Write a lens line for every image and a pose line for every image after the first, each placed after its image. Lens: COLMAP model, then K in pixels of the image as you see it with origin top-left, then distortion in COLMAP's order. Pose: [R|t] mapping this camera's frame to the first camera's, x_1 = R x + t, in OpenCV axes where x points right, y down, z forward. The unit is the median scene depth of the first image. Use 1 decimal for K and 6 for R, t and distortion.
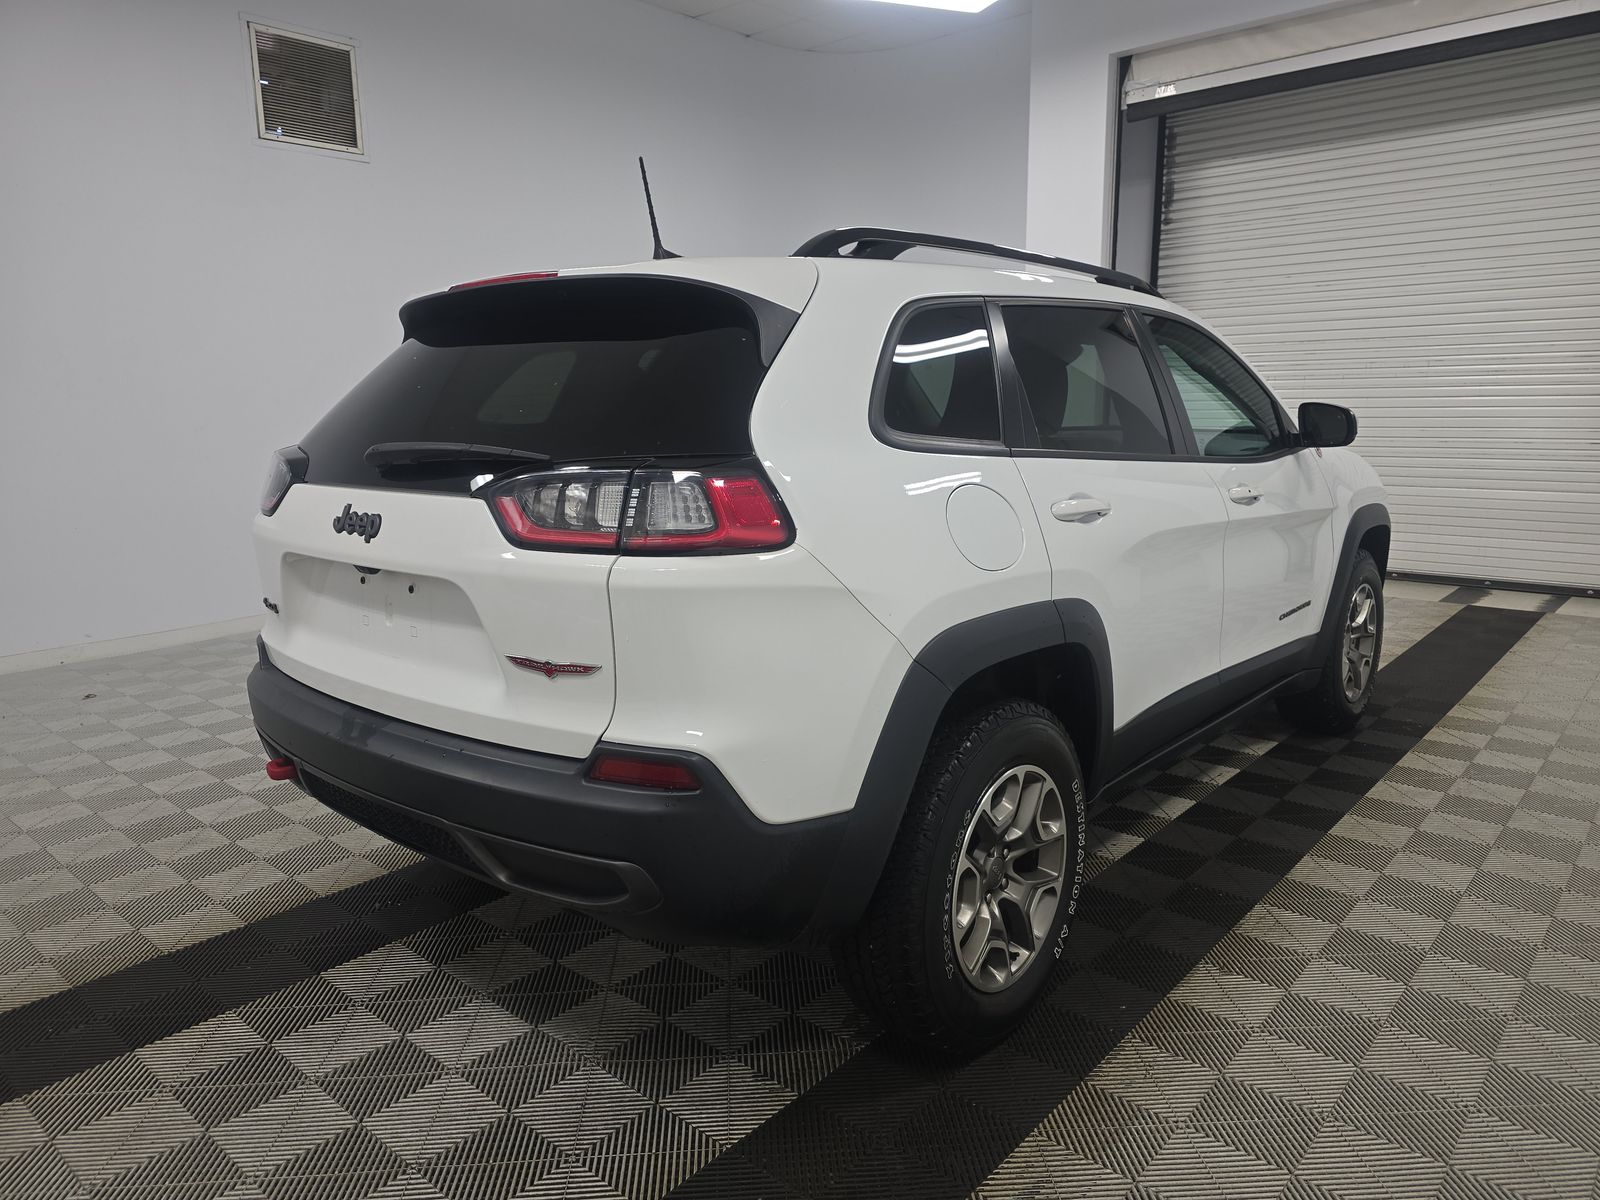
lens RADIAL K [[1081.4, 0, 800.0], [0, 1081.4, 600.0], [0, 0, 1]] dist [0.055469, -0.022938]
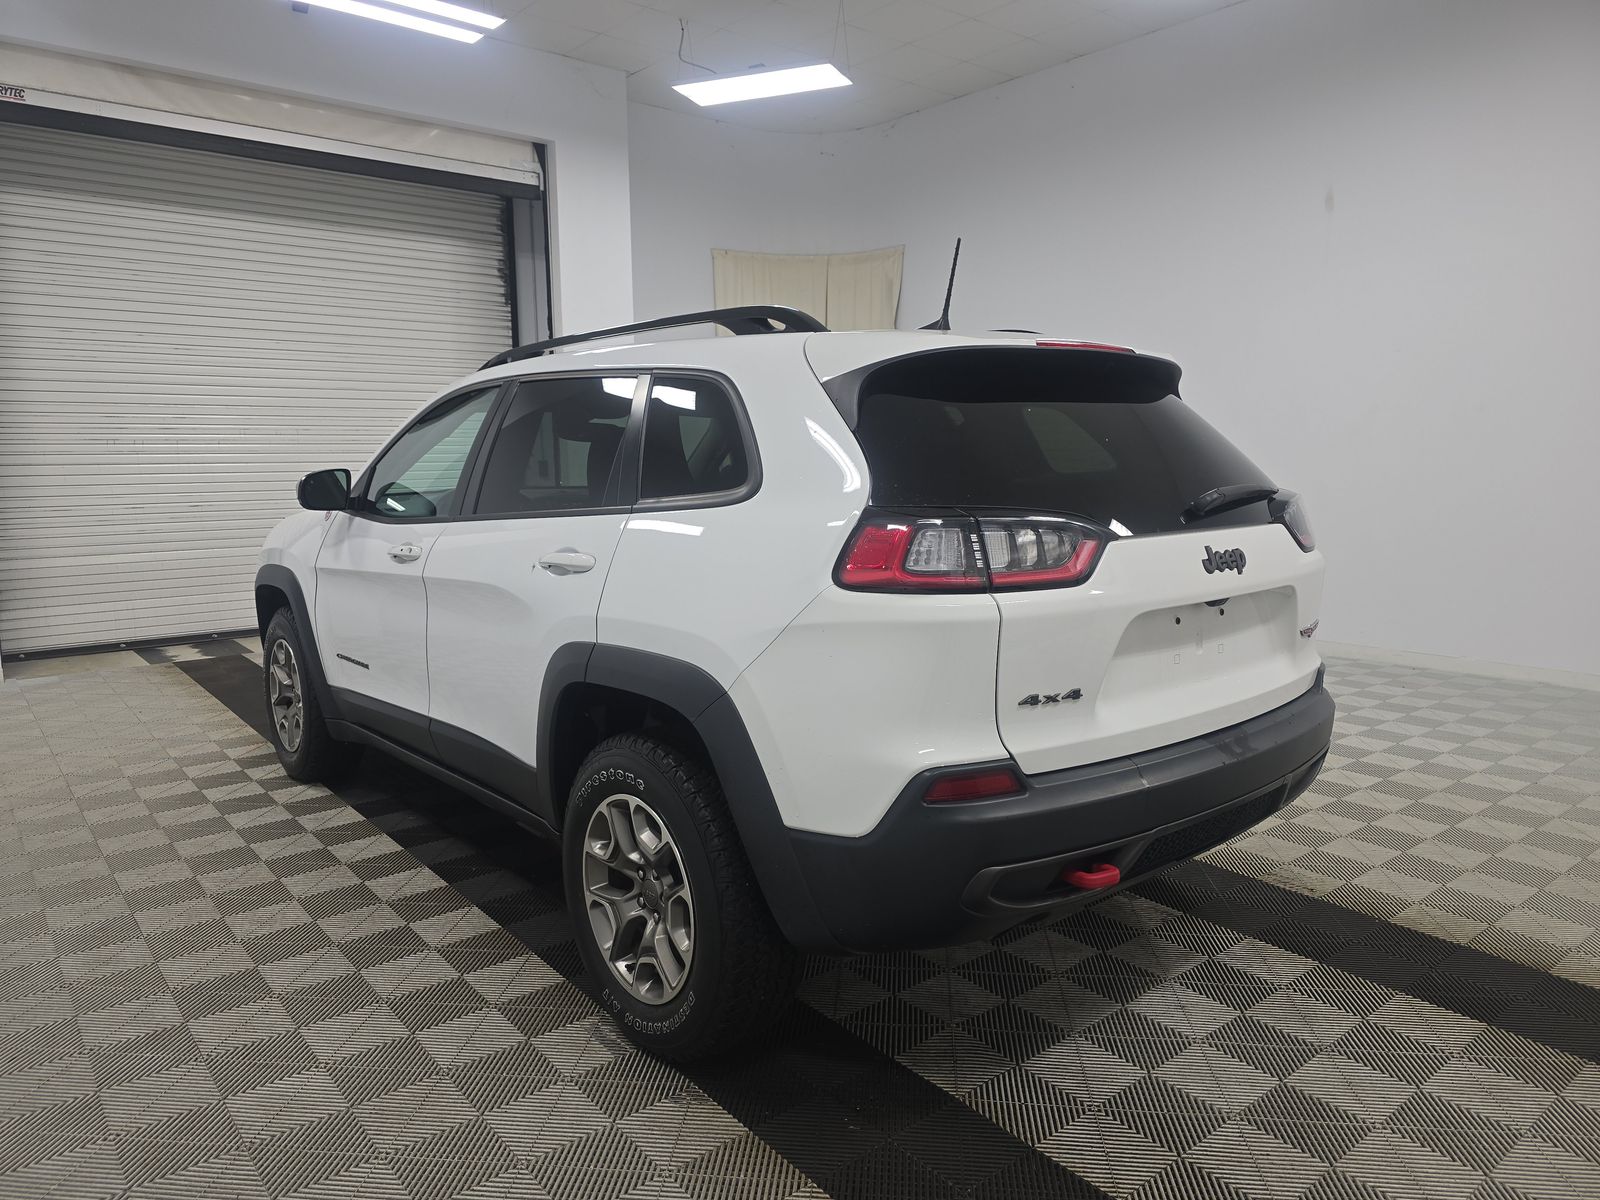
lens RADIAL K [[1081.4, 0, 800.0], [0, 1081.4, 600.0], [0, 0, 1]] dist [0.055469, -0.022938]
pose [[0.178460, -0.130066, 0.975313, -1.295348], [0.190768, 0.976990, 0.095384, -0.180616], [-0.965277, 0.169036, 0.199166, 0.990393]]
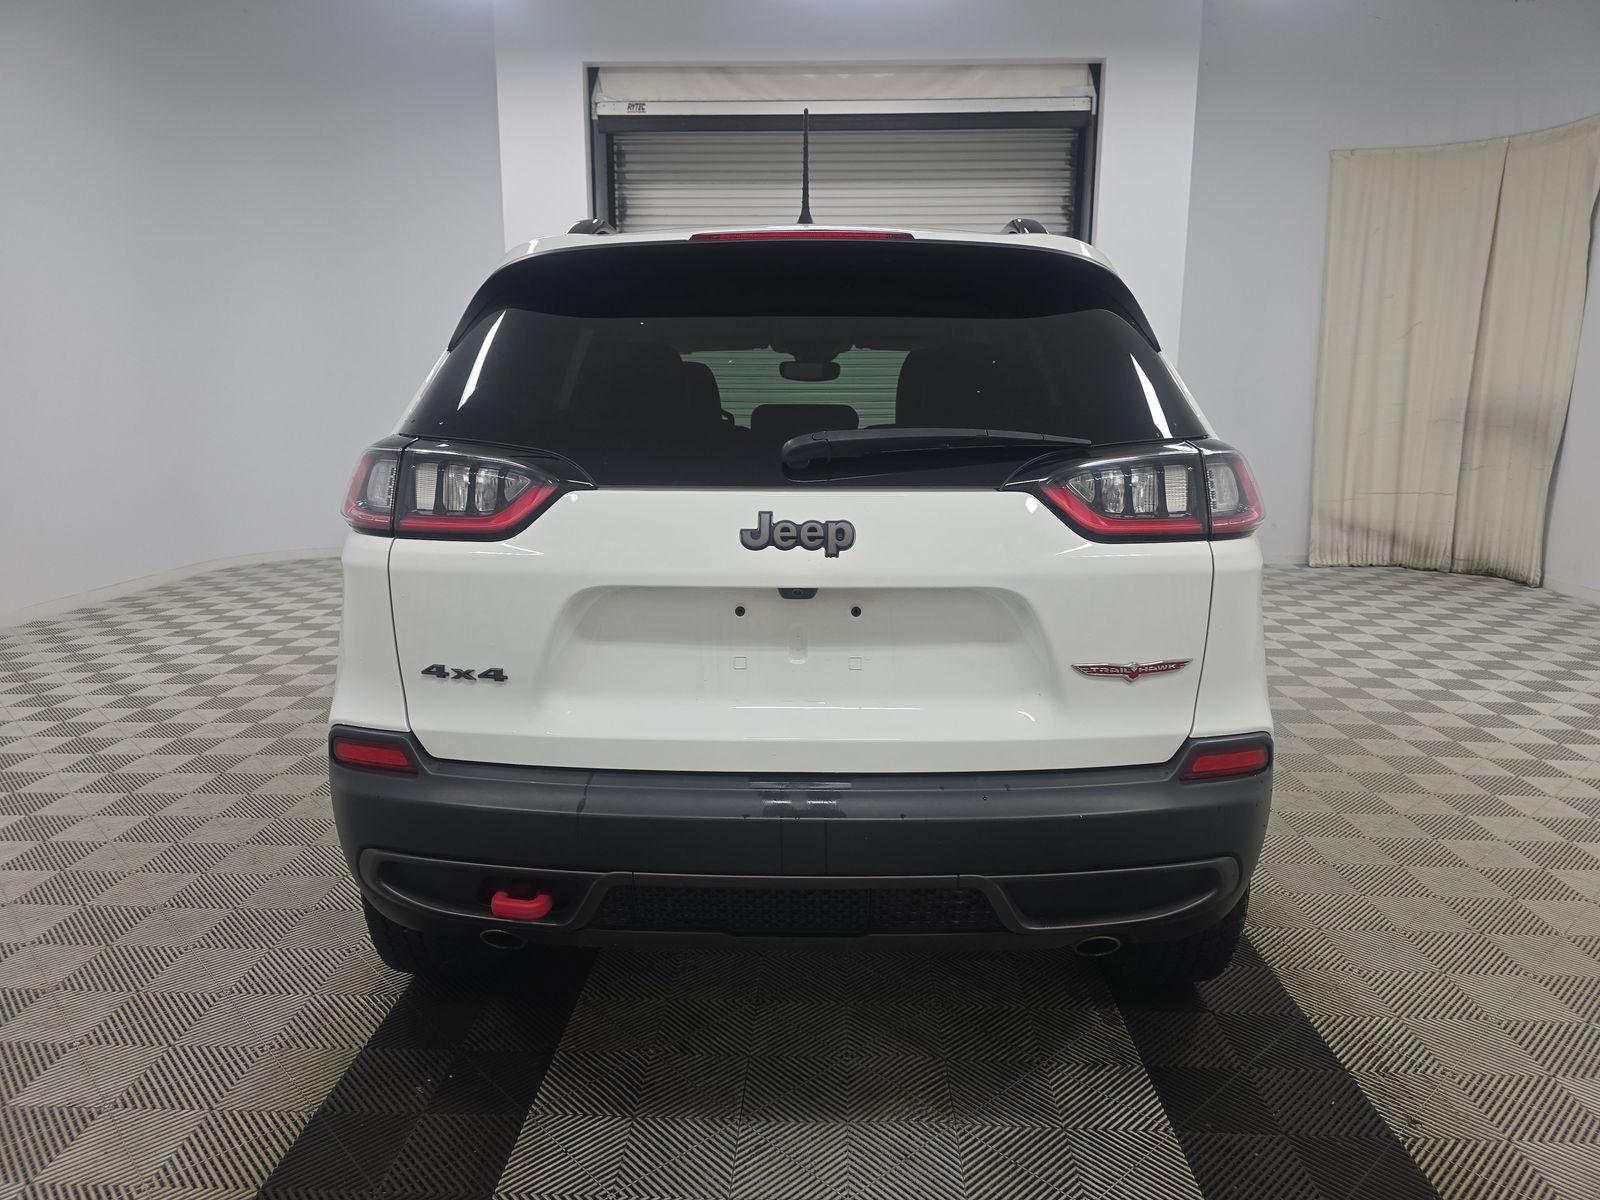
lens RADIAL K [[1081.4, 0, 800.0], [0, 1081.4, 600.0], [0, 0, 1]] dist [0.055469, -0.022938]
pose [[0.776894, -0.100370, 0.621580, -0.730800], [0.105645, 0.993996, 0.028464, -0.037840], [-0.620706, 0.043553, 0.782833, 0.329248]]
